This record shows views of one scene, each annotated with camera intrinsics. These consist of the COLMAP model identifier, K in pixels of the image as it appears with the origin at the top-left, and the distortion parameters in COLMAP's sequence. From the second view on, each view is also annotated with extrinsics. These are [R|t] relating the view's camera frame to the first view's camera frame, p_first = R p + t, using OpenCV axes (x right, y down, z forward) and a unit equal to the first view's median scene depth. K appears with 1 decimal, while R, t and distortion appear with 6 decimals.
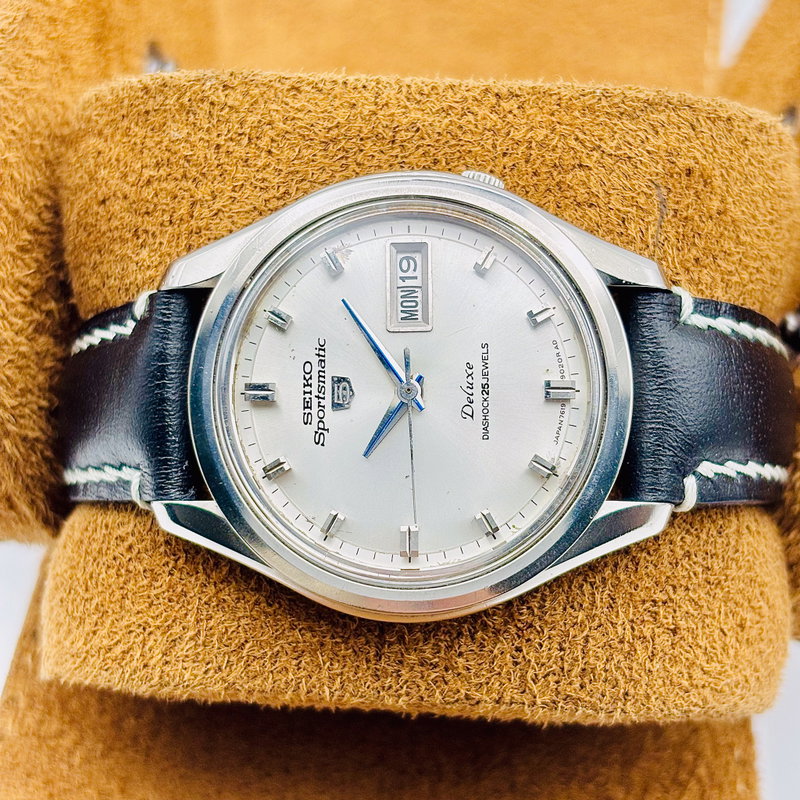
lens RADIAL K [[1674.8, 0, 435.7], [0, 1674.8, 414.9], [0, 0, 1]] dist [0.384273, 0.020866]
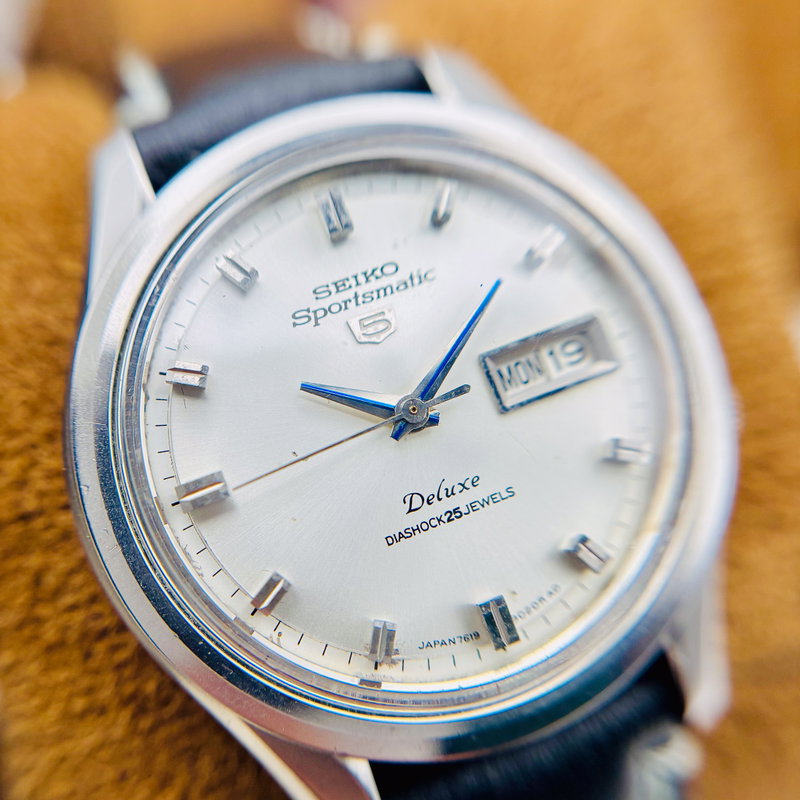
lens RADIAL K [[801.5, 0, 379.6], [0, 801.5, 425.3], [0, 0, 1]] dist [0.510098, -0.000528]
pose [[0.358180, 0.932650, -0.043249, -0.001242], [-0.931711, 0.354066, -0.080937, 0.027046], [-0.060173, 0.069286, 0.995780, 0.663339]]
